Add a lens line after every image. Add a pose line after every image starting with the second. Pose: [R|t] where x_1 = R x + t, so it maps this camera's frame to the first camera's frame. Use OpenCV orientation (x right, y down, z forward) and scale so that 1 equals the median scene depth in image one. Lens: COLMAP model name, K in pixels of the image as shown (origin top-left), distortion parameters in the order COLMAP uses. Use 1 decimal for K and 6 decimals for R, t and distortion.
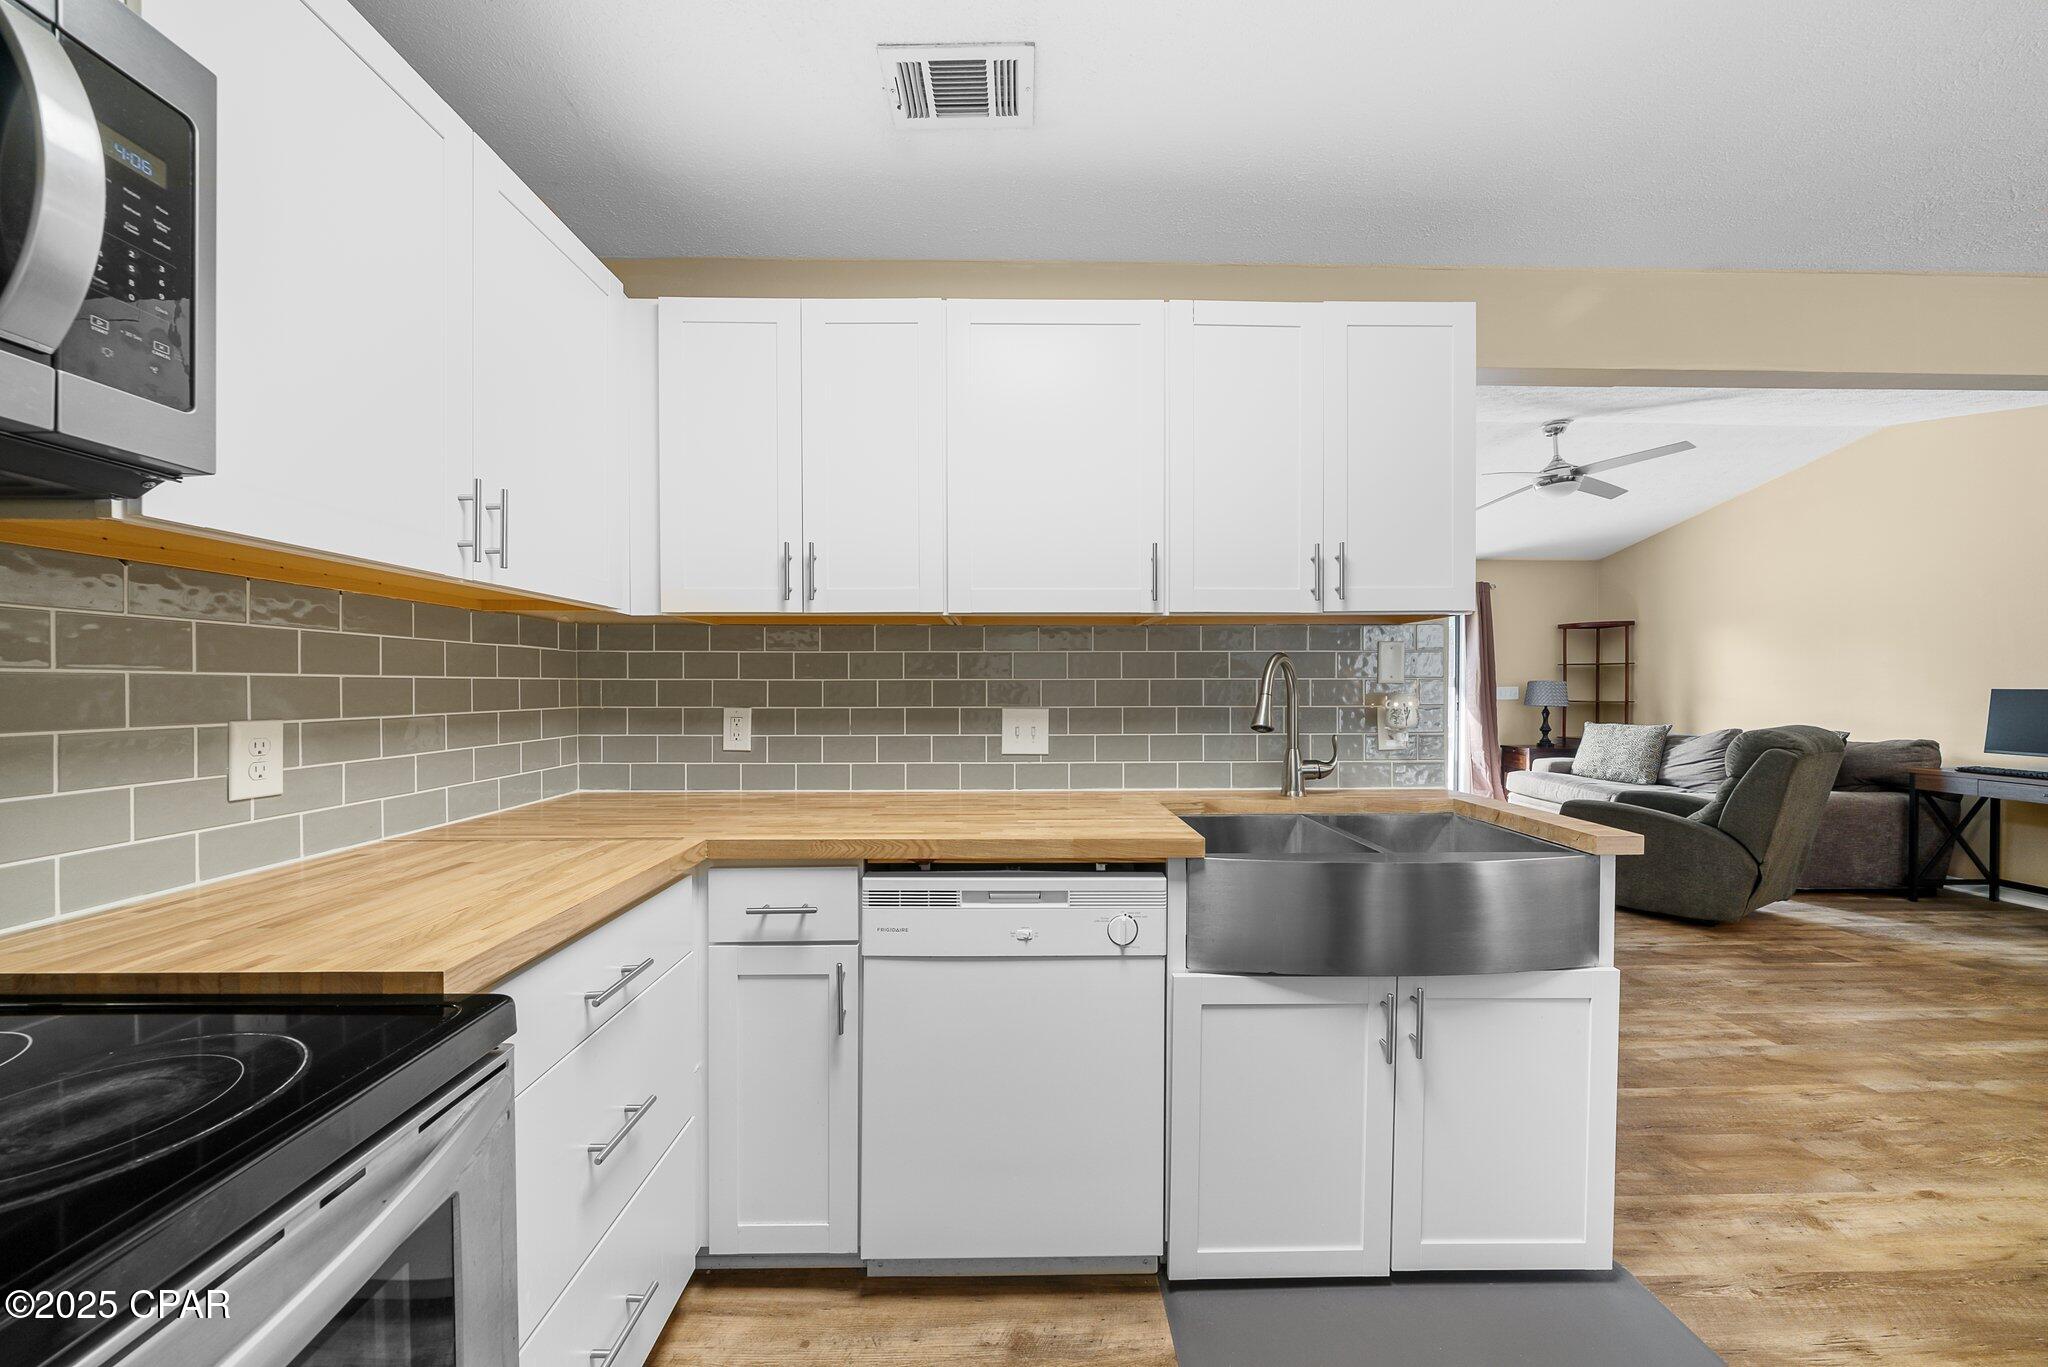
lens RADIAL K [[703.7, 0, 1023.3], [0, 703.7, 688.9], [0, 0, 1]] dist [-0.000443, 0.000064]
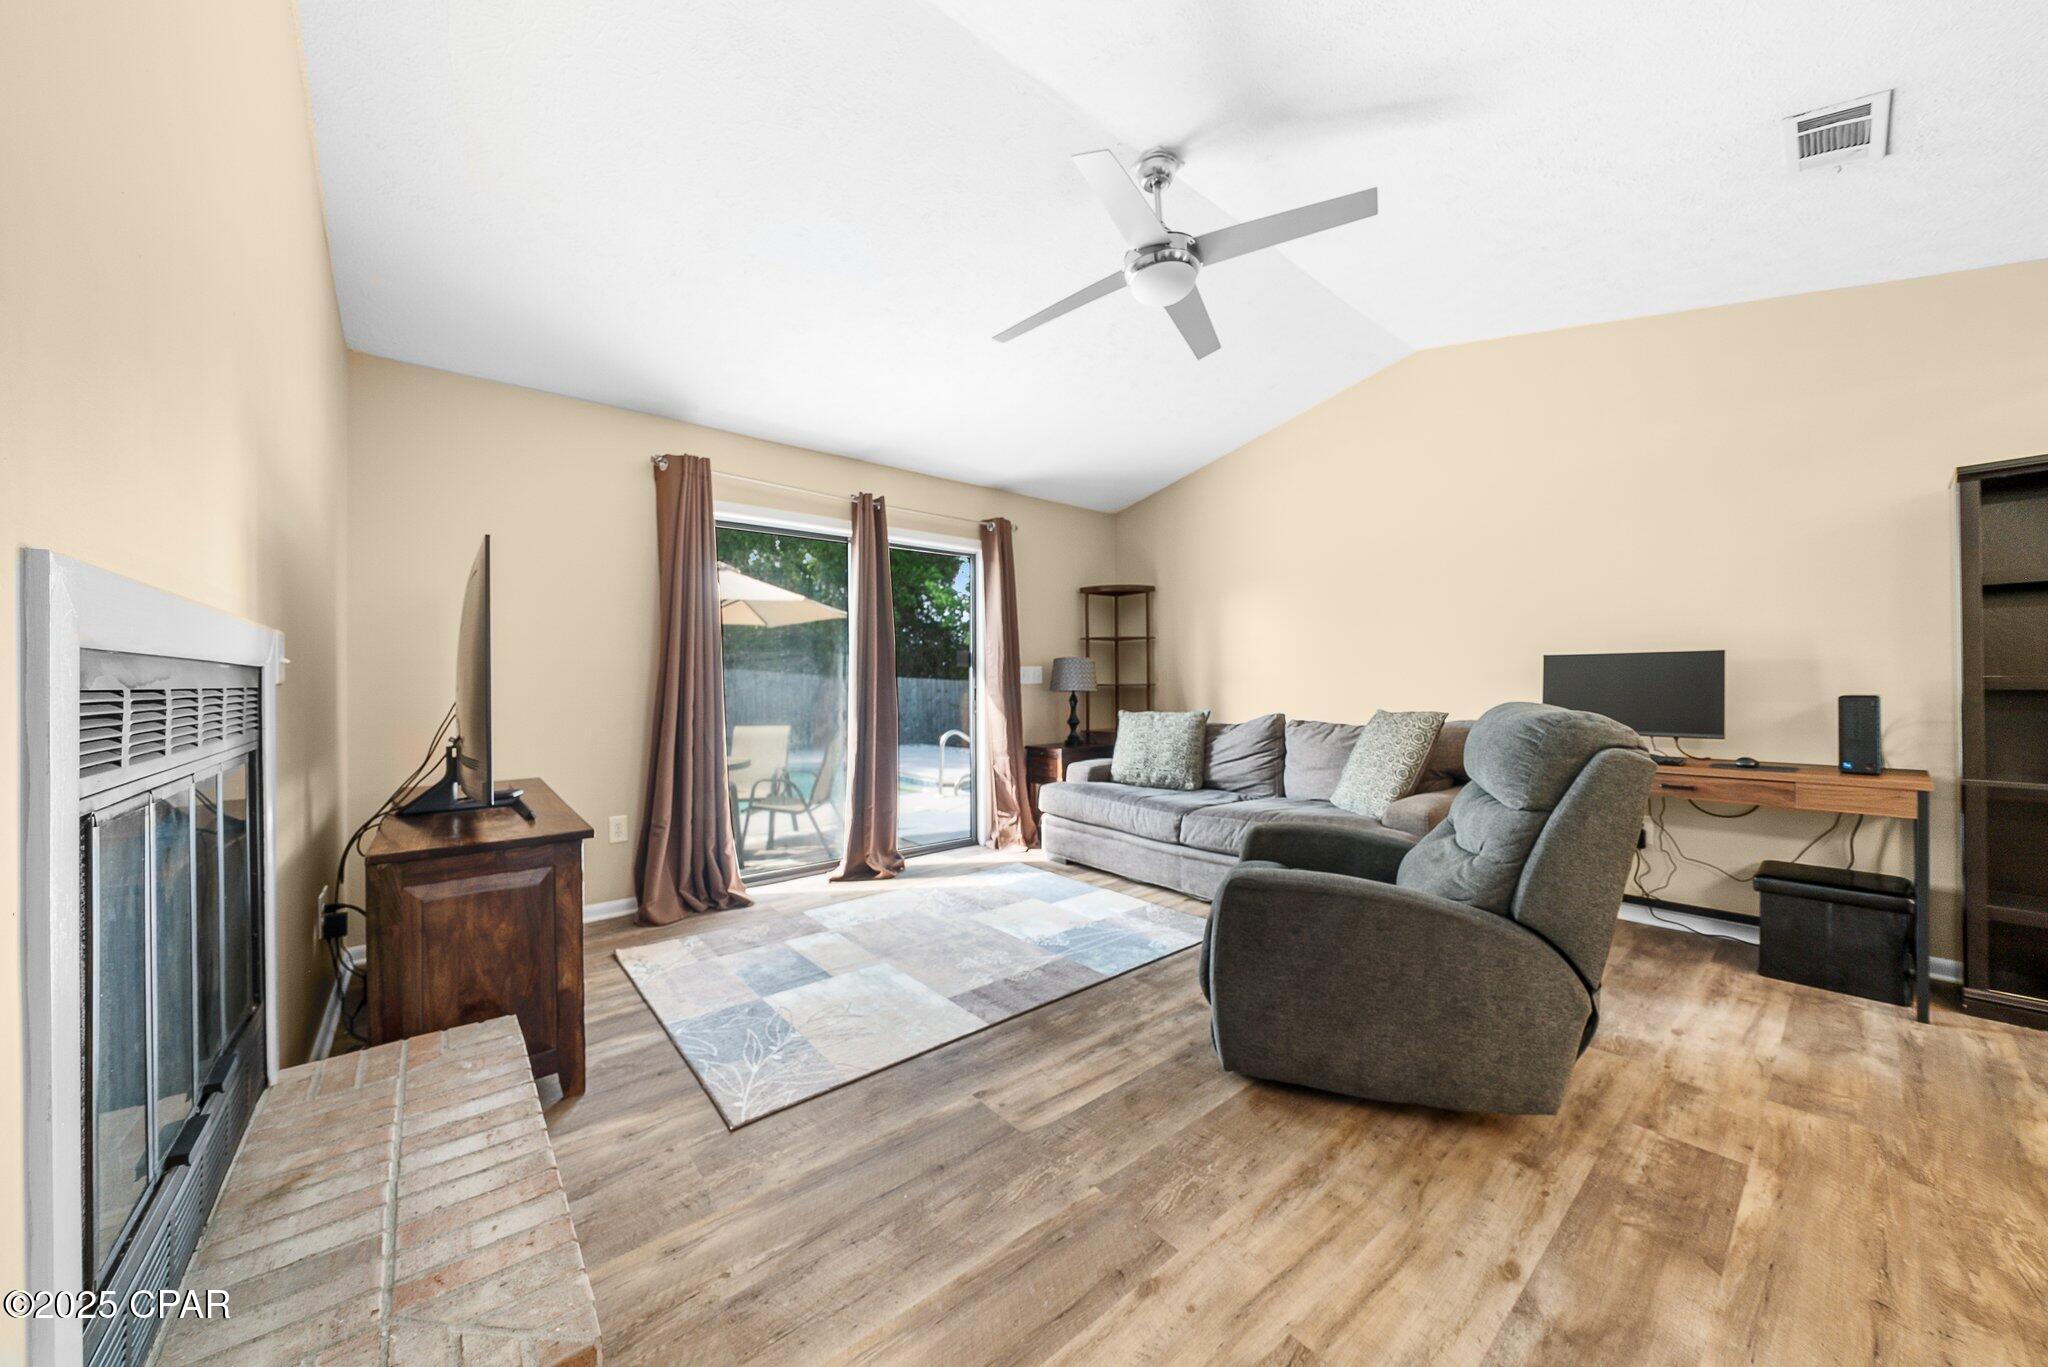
lens RADIAL K [[703.7, 0, 1023.3], [0, 703.7, 688.9], [0, 0, 1]] dist [-0.000443, 0.000064]
pose [[0.779949, -0.009656, 0.625768, 0.238020], [0.009965, 0.999946, 0.003011, 0.020119], [-0.625763, 0.003887, 0.780003, 0.464210]]
